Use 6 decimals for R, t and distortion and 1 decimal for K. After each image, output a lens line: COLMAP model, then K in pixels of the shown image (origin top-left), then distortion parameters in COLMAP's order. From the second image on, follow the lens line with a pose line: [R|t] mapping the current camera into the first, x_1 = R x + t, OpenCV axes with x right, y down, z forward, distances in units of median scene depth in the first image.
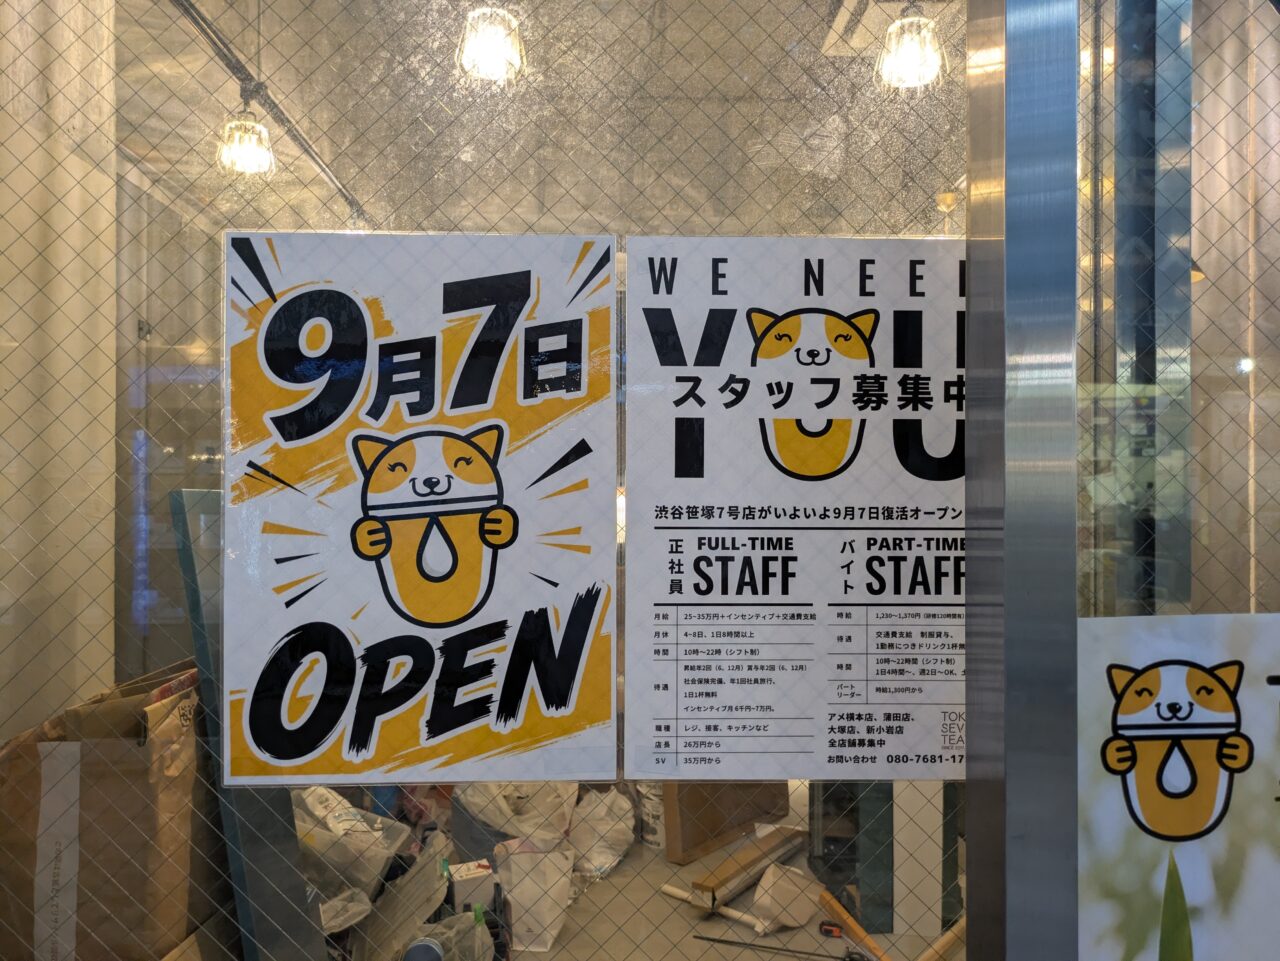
lens RADIAL K [[931.6, 0, 644.2], [0, 931.6, 483.7], [0, 0, 1]] dist [0.013963, -0.004755]
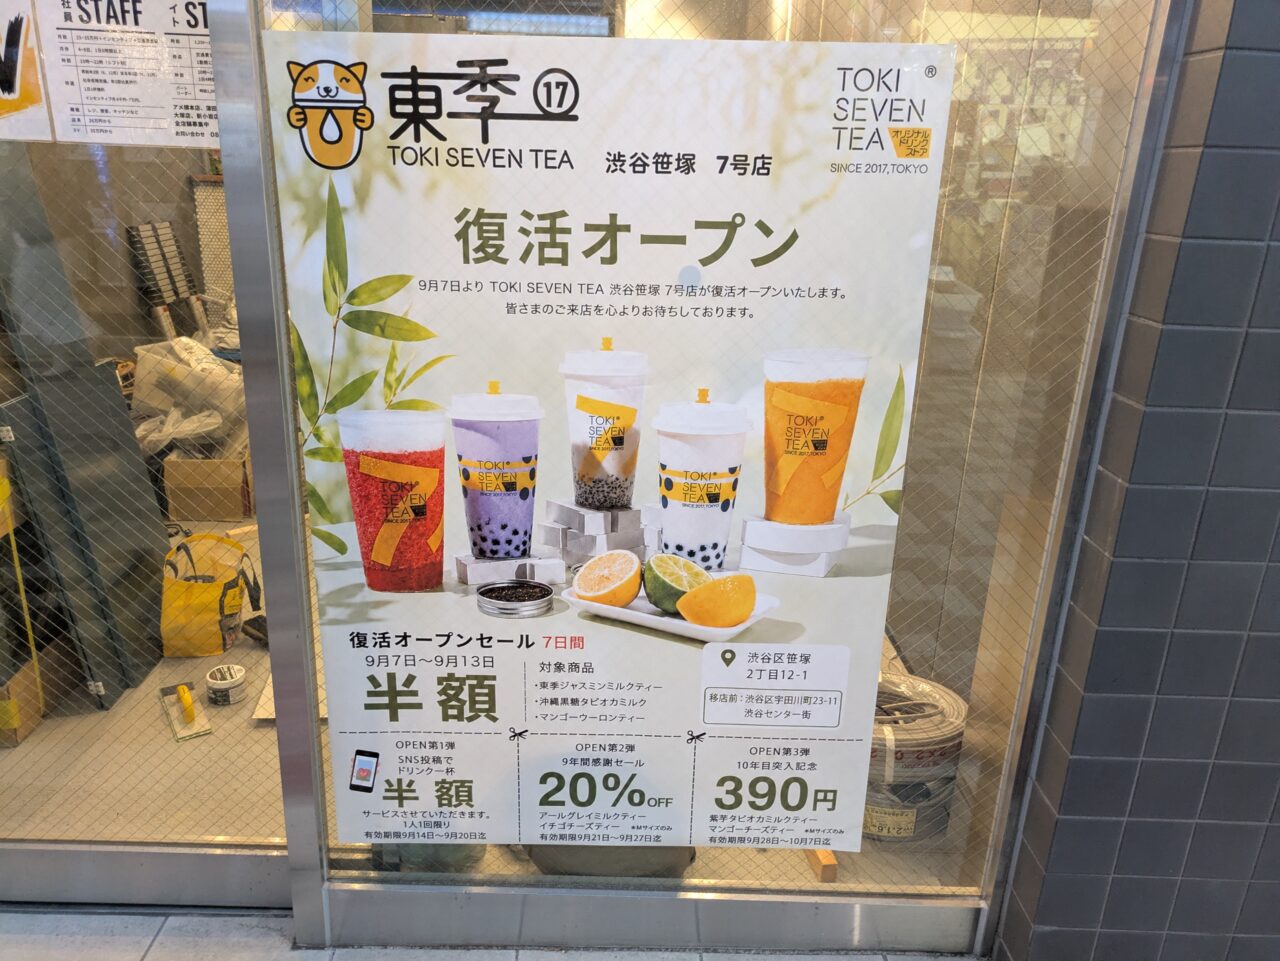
lens RADIAL K [[931.6, 0, 633.9], [0, 931.6, 483.7], [0, 0, 1]] dist [0.013963, -0.004755]
pose [[0.999033, 0.039458, -0.019400, 1.091781], [-0.030598, 0.940753, 0.337709, 0.294762], [0.031576, -0.336789, 0.941050, -0.796520]]
